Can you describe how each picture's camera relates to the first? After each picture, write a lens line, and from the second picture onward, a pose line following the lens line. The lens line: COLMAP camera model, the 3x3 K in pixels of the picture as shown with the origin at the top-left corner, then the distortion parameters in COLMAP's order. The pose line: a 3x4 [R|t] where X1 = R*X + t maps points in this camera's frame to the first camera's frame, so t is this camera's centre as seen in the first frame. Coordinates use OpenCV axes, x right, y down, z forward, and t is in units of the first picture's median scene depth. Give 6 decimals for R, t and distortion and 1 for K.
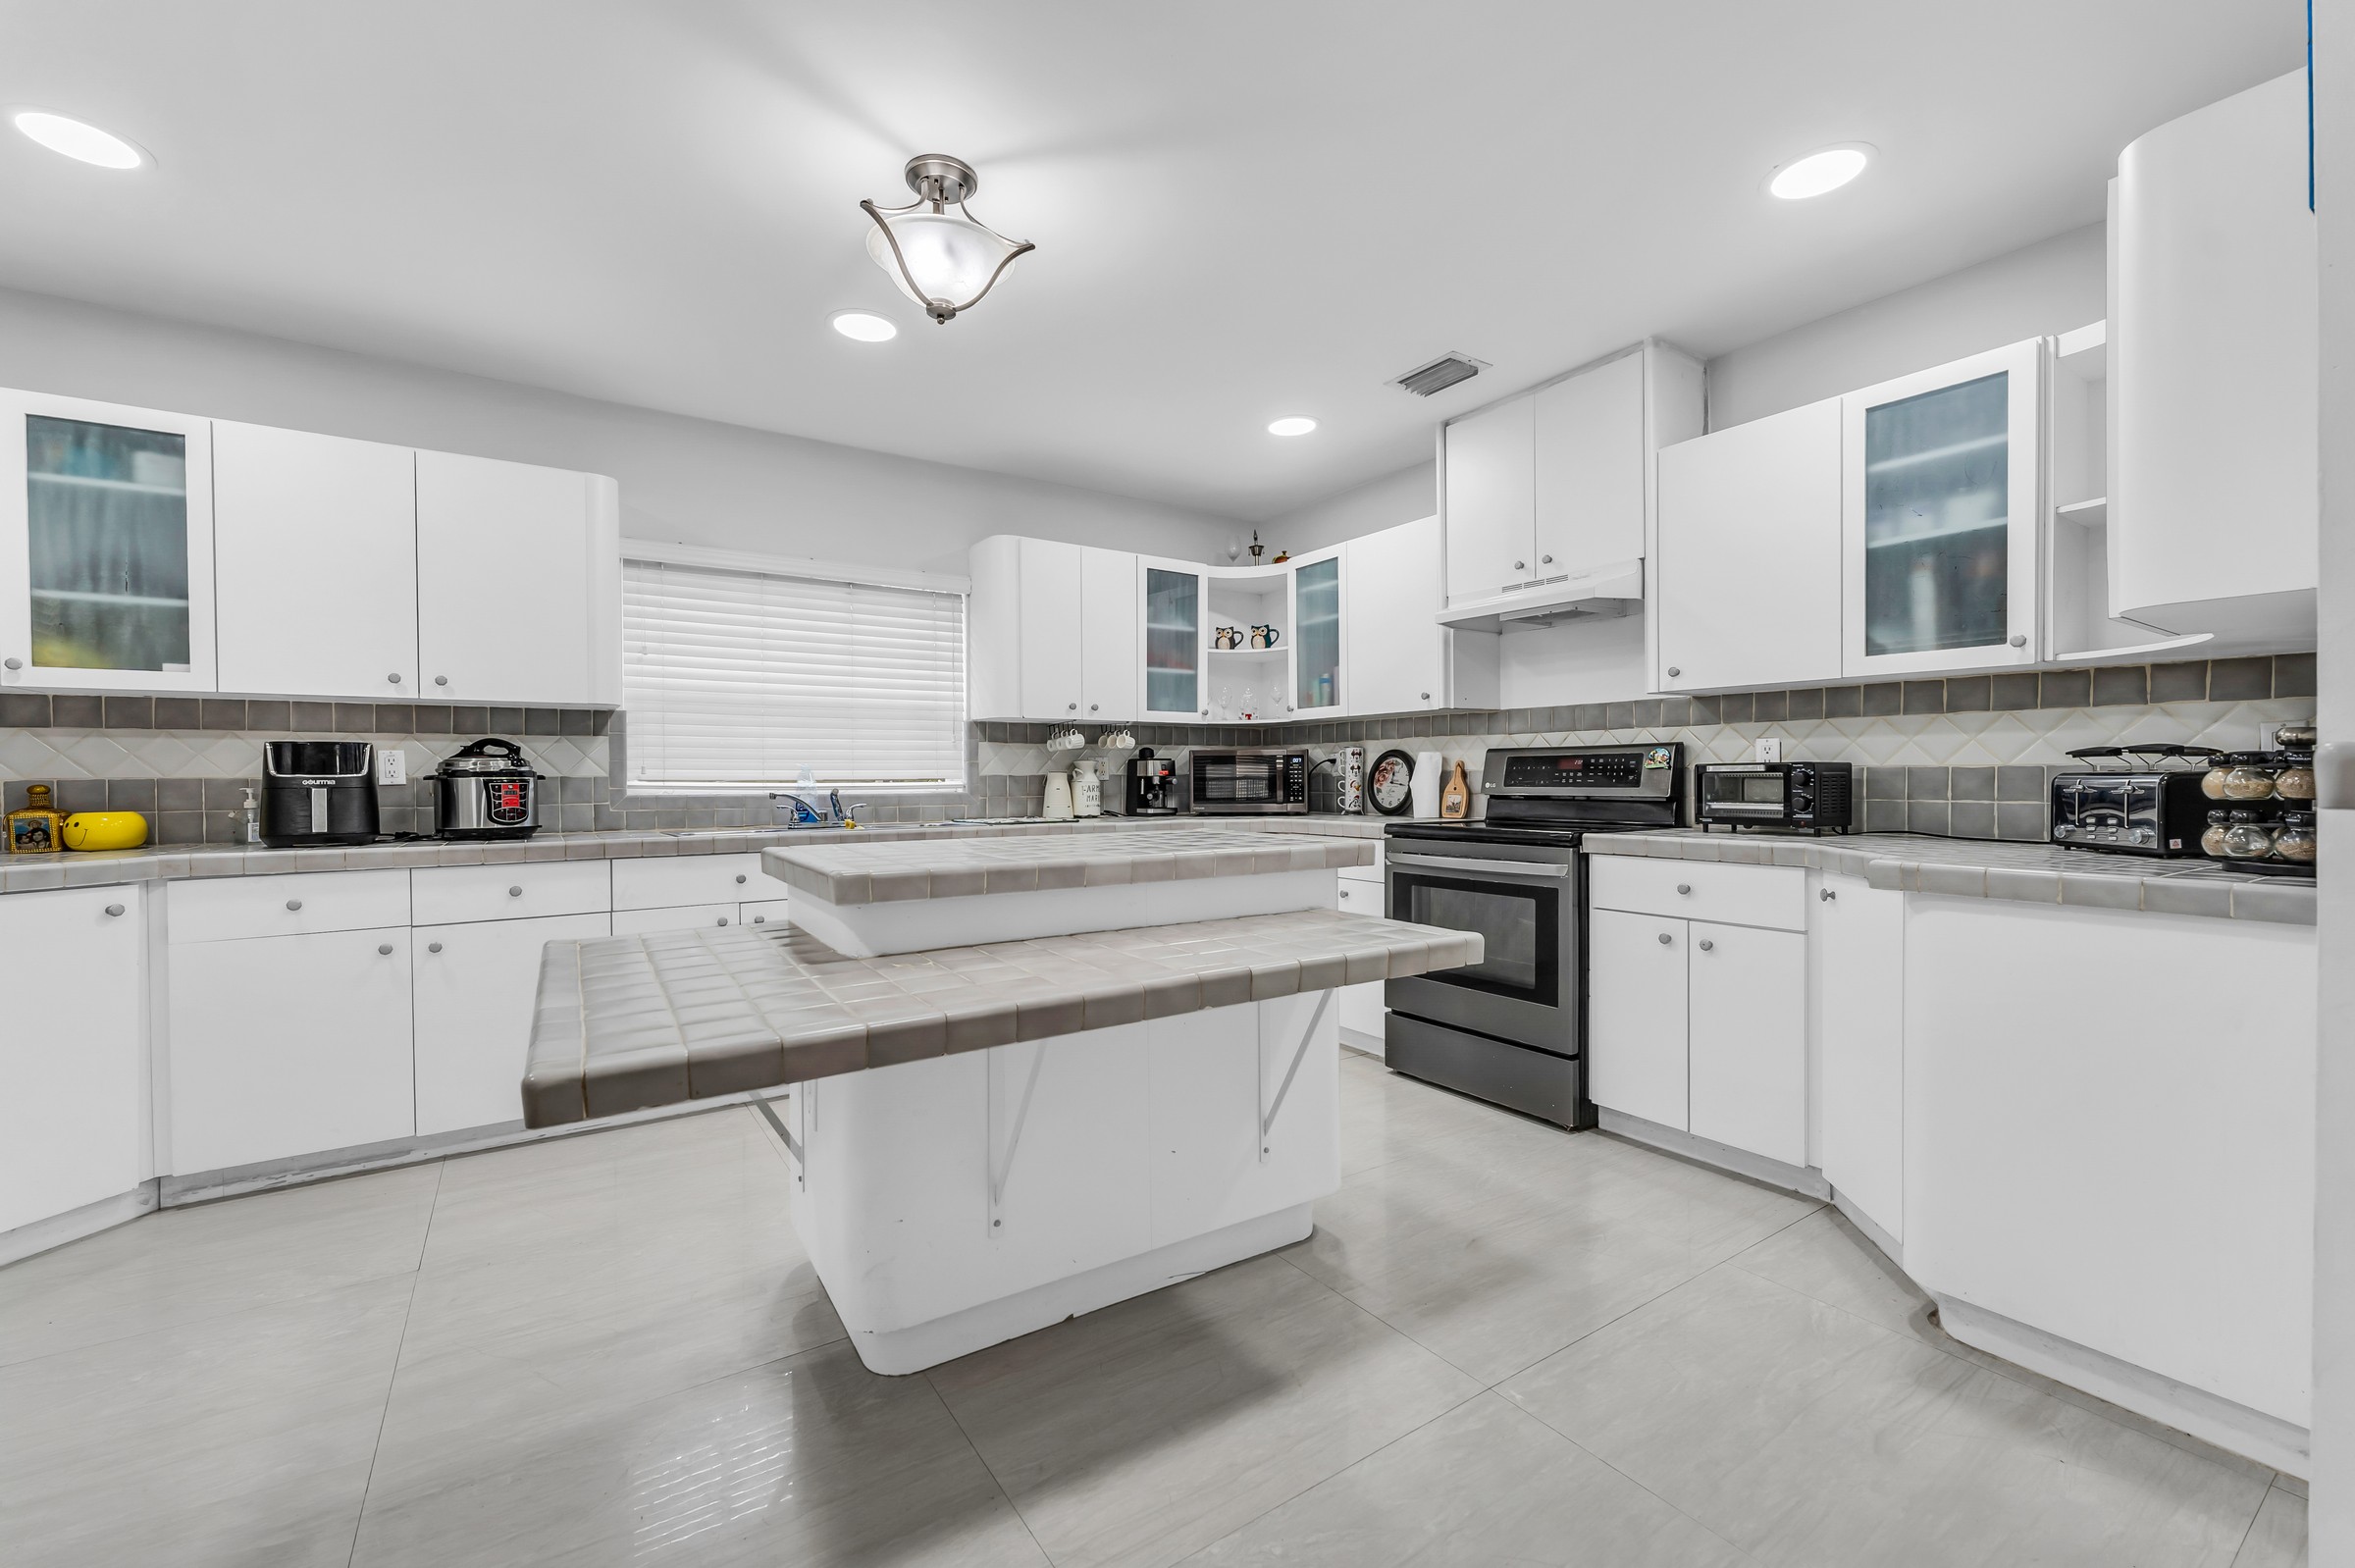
lens RADIAL K [[969.5, 0, 1174.8], [0, 969.5, 785.3], [0, 0, 1]] dist [0.003095, -0.000374]
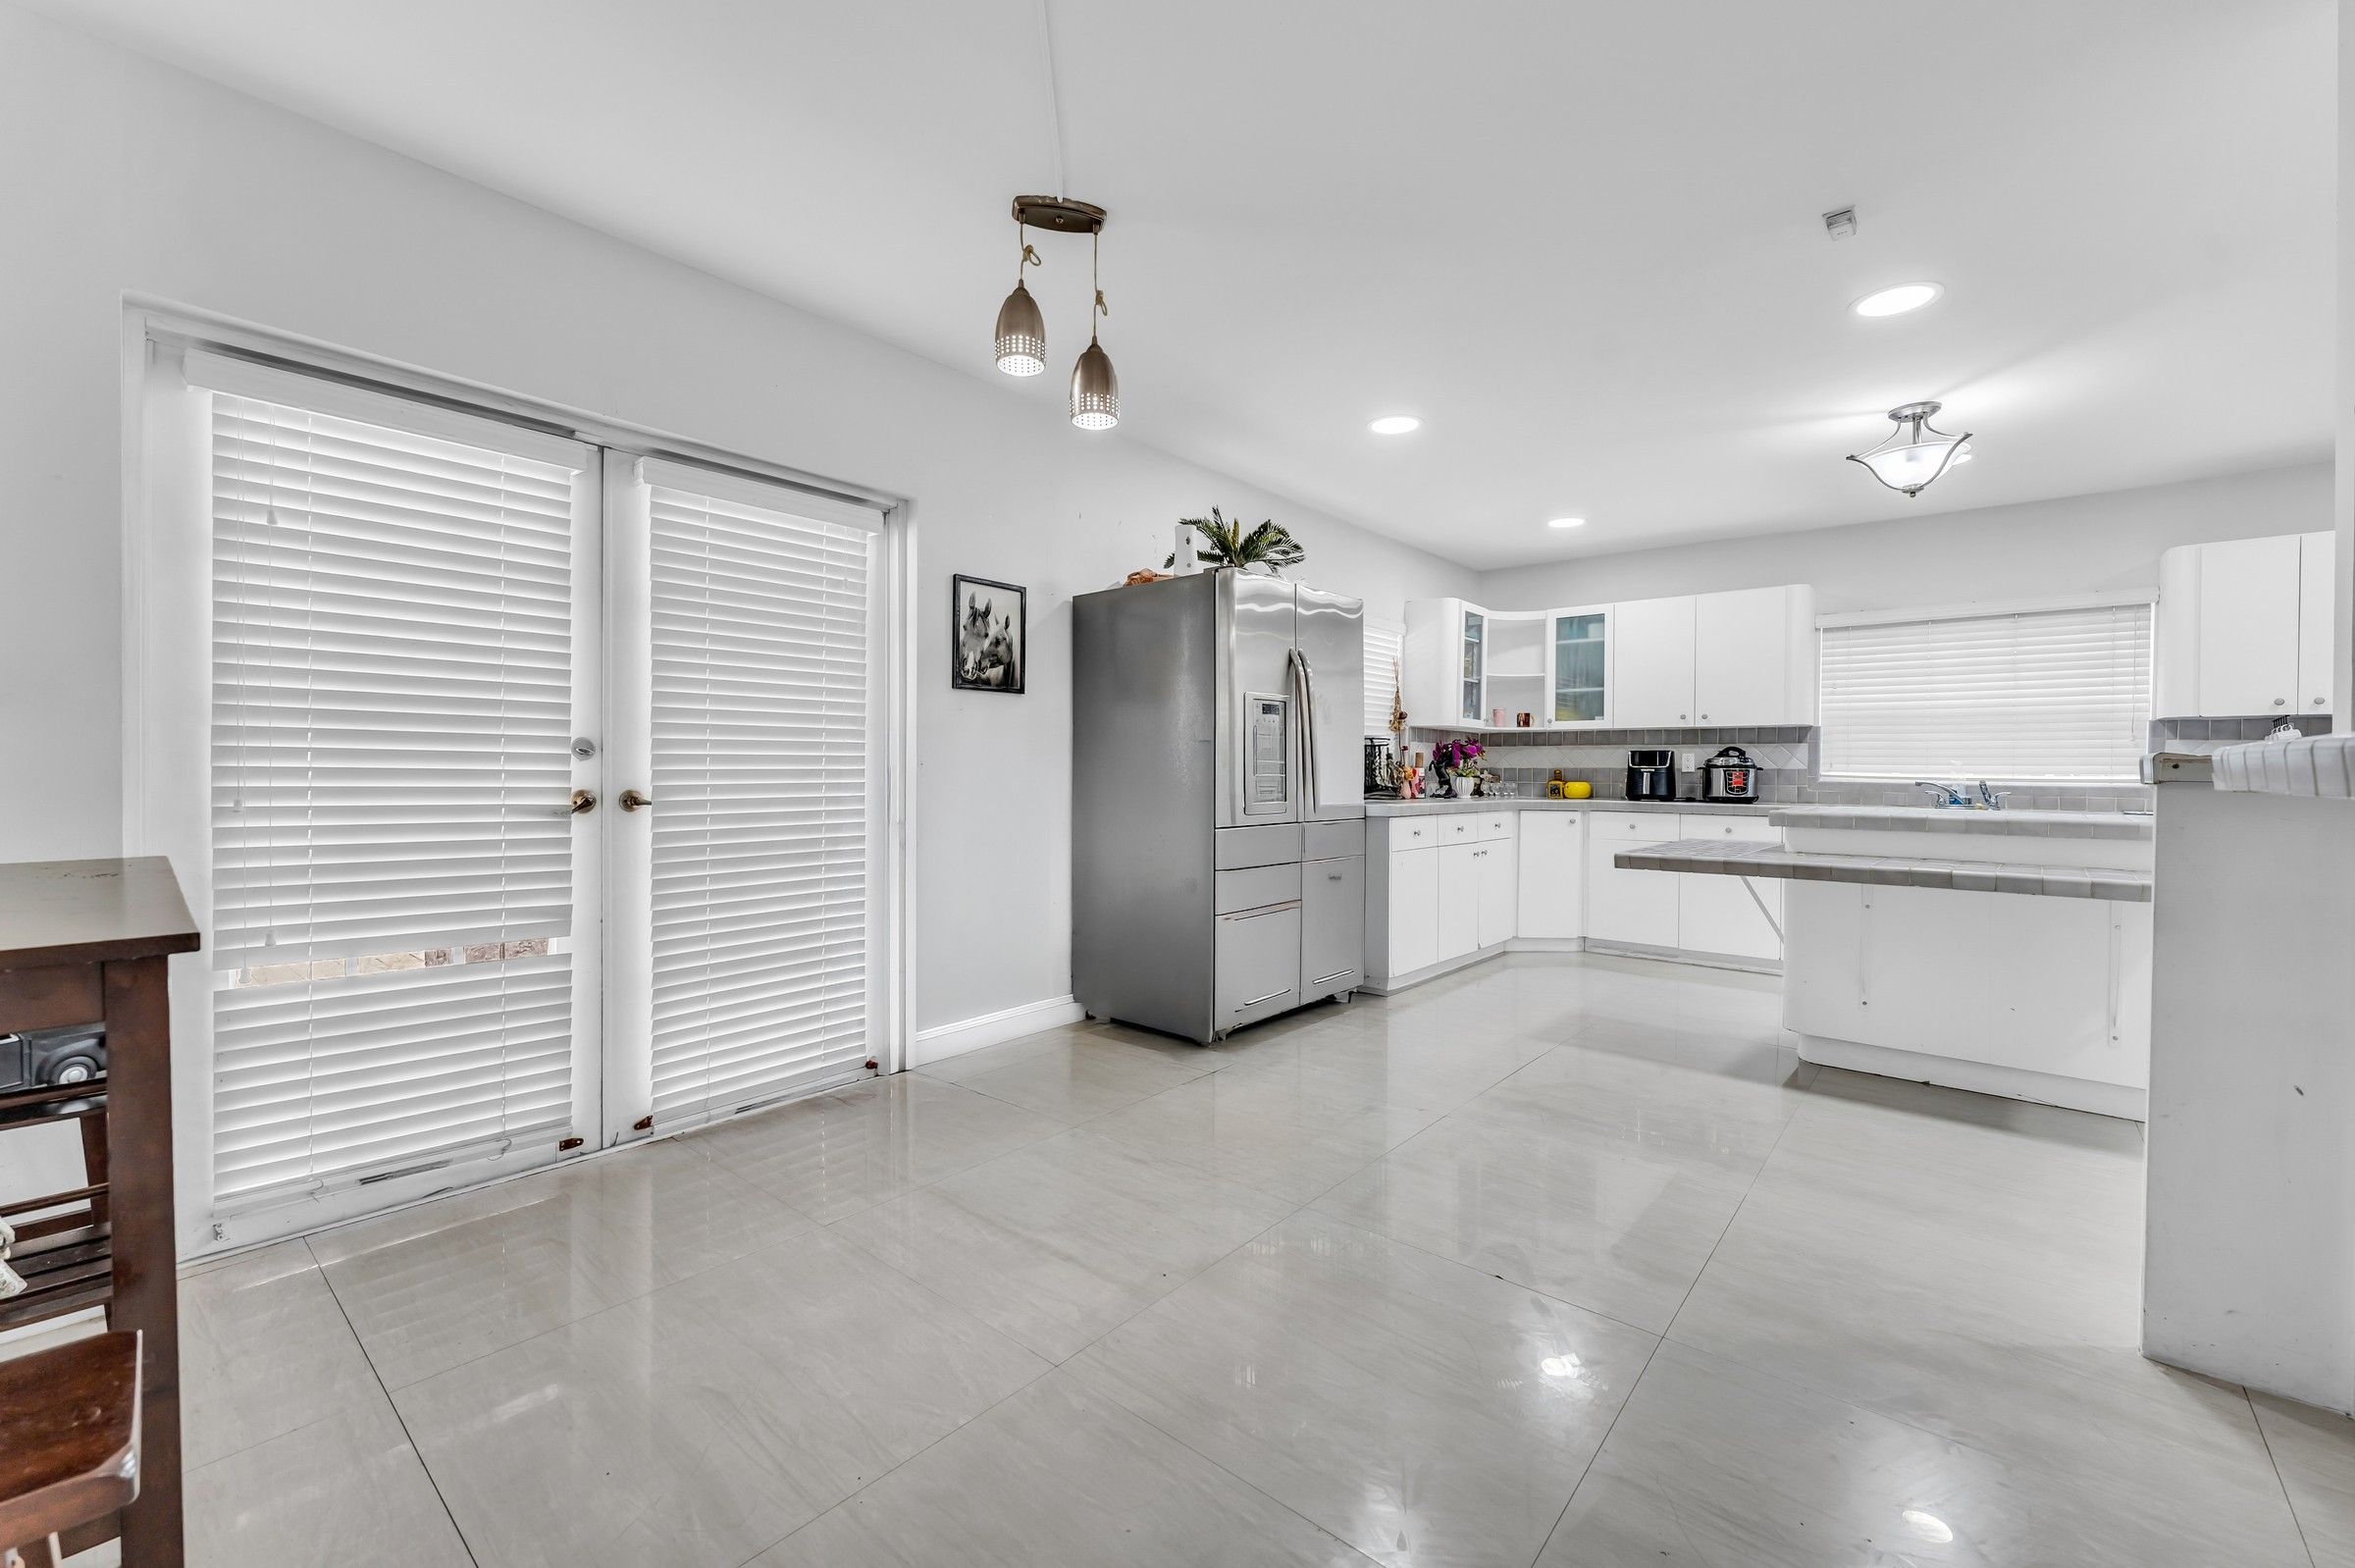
lens RADIAL K [[969.5, 0, 1163.2], [0, 969.5, 782.1], [0, 0, 1]] dist [0.003095, -0.000374]
pose [[0.270697, 0.021525, -0.962424, 0.698424], [-0.019165, 0.999672, 0.016967, 0.006698], [0.962474, 0.013852, 0.271021, -0.466817]]
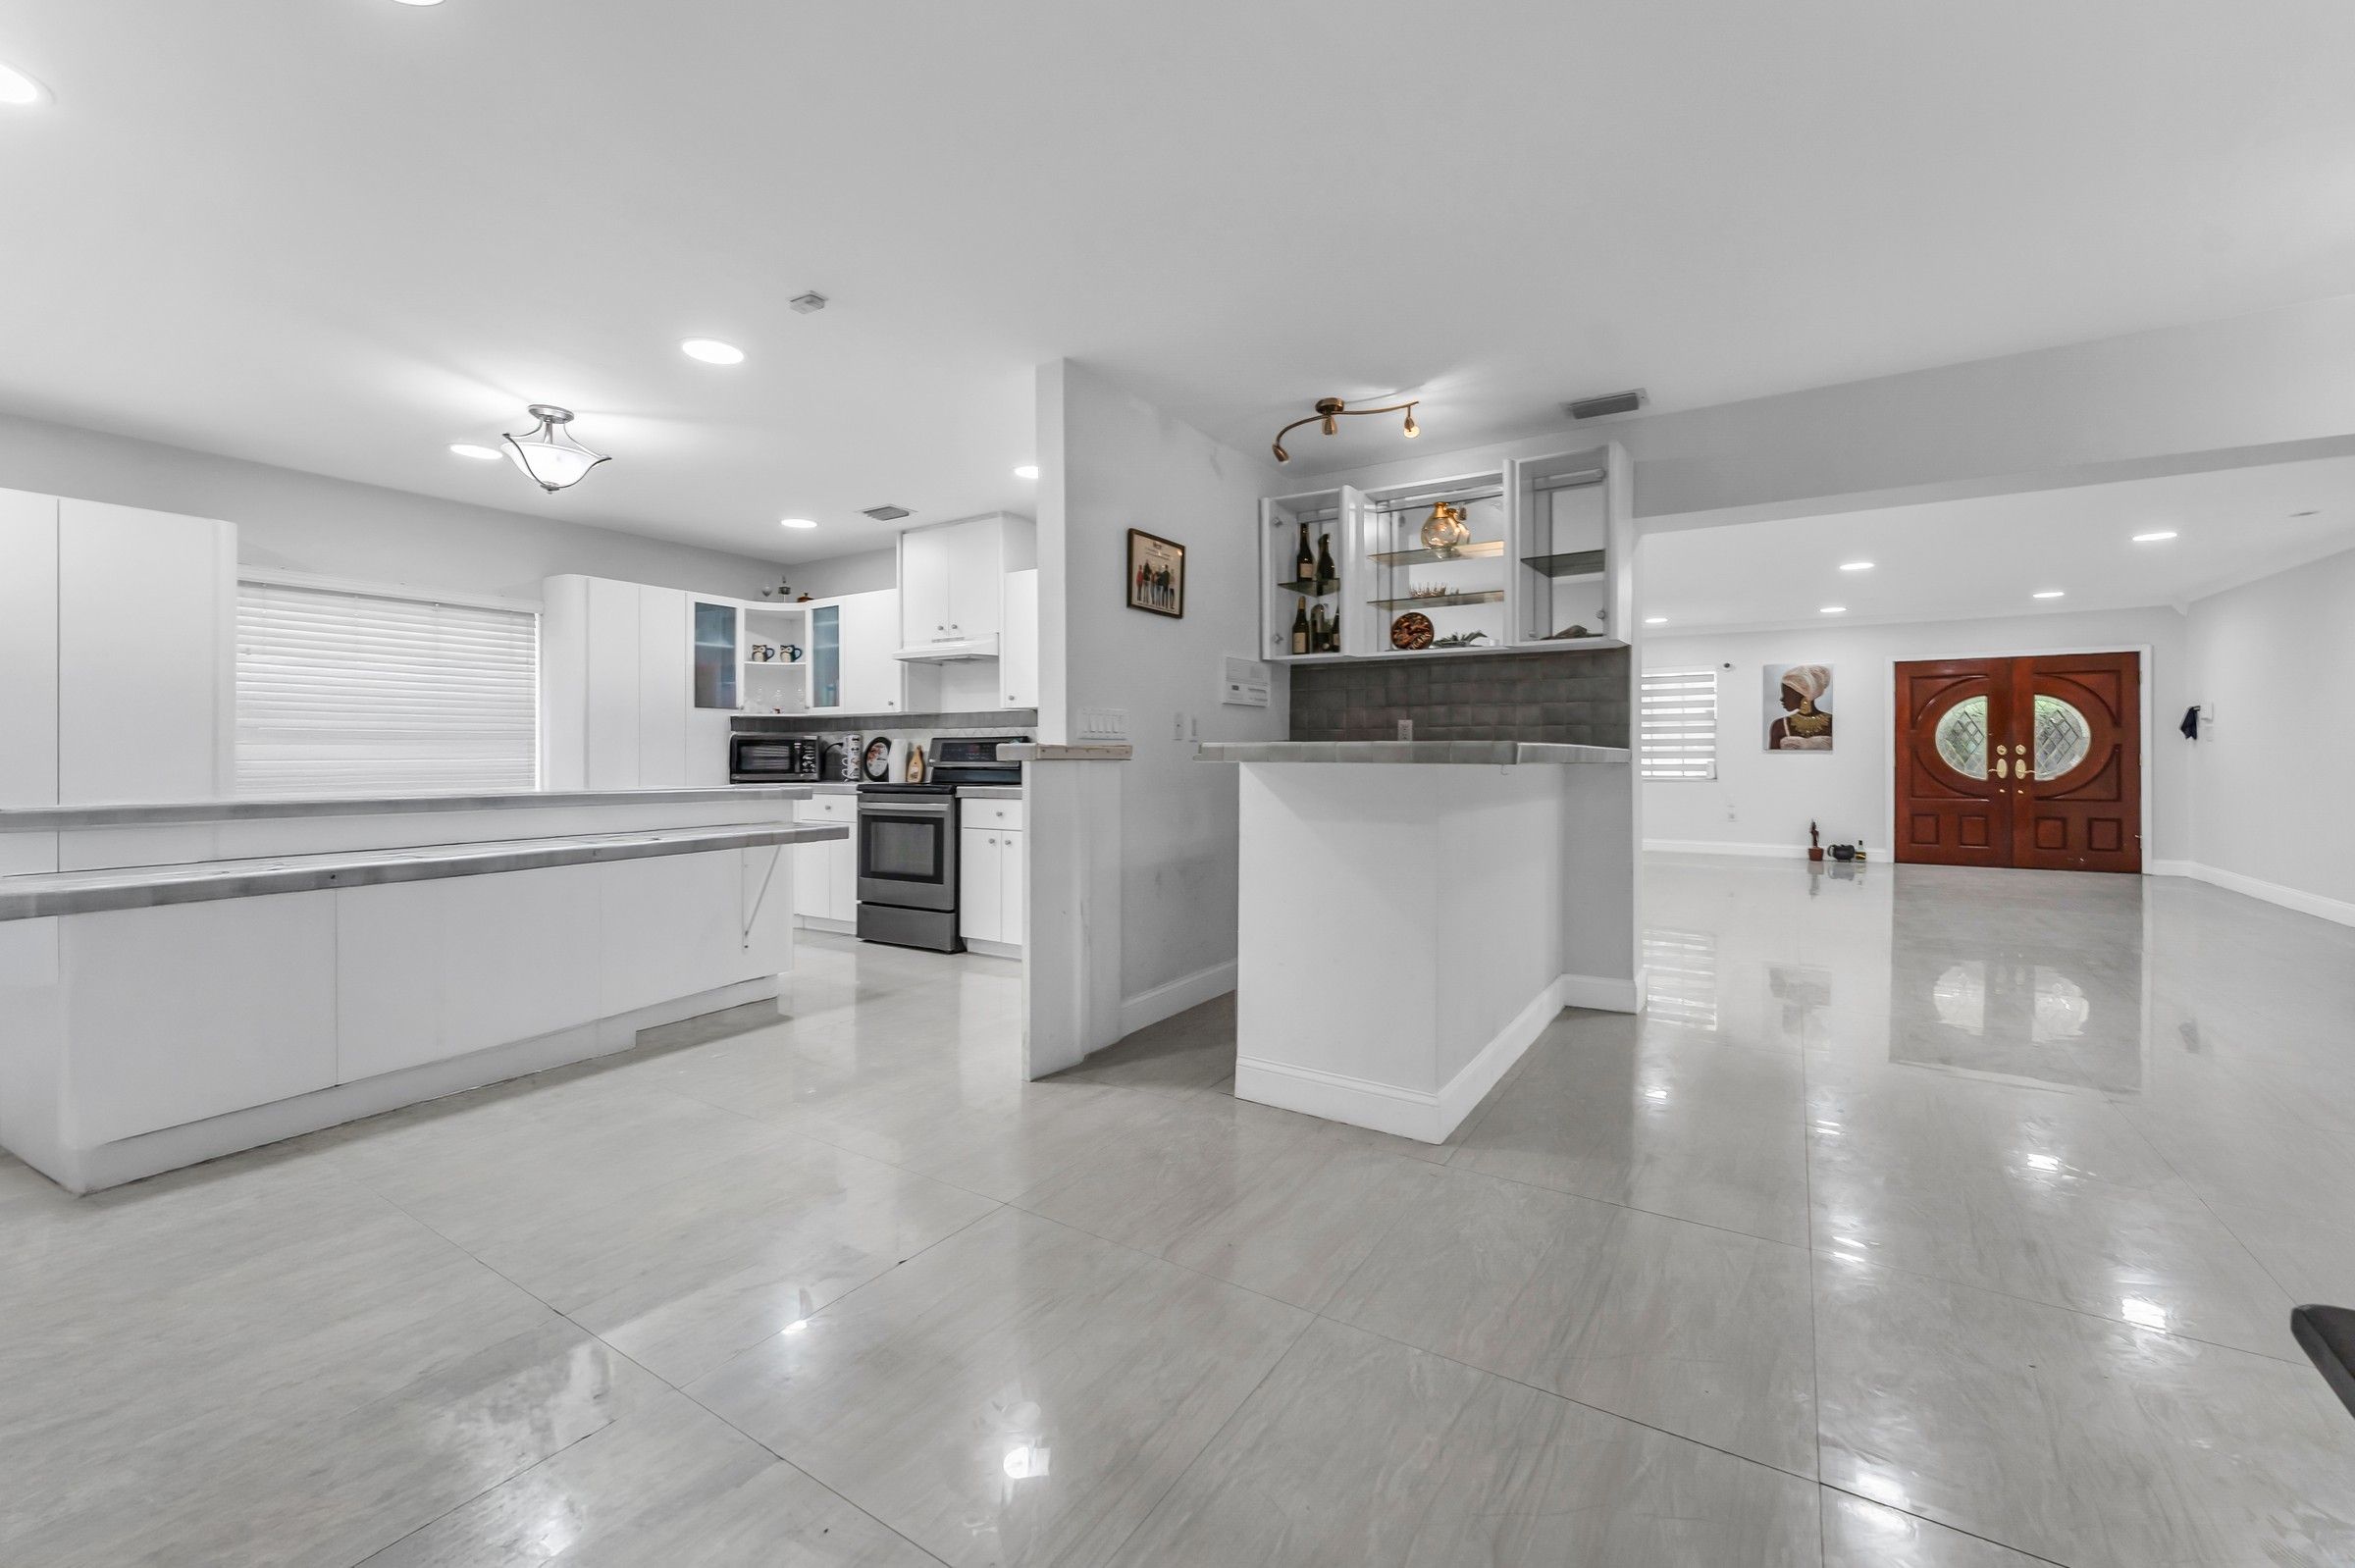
lens RADIAL K [[969.5, 0, 1186.7], [0, 969.5, 759.1], [0, 0, 1]] dist [0.003095, -0.000374]
pose [[0.914447, 0.007210, 0.404642, 0.073961], [-0.003027, 0.999935, -0.010976, 0.015990], [-0.404695, 0.008812, 0.914409, -0.733987]]
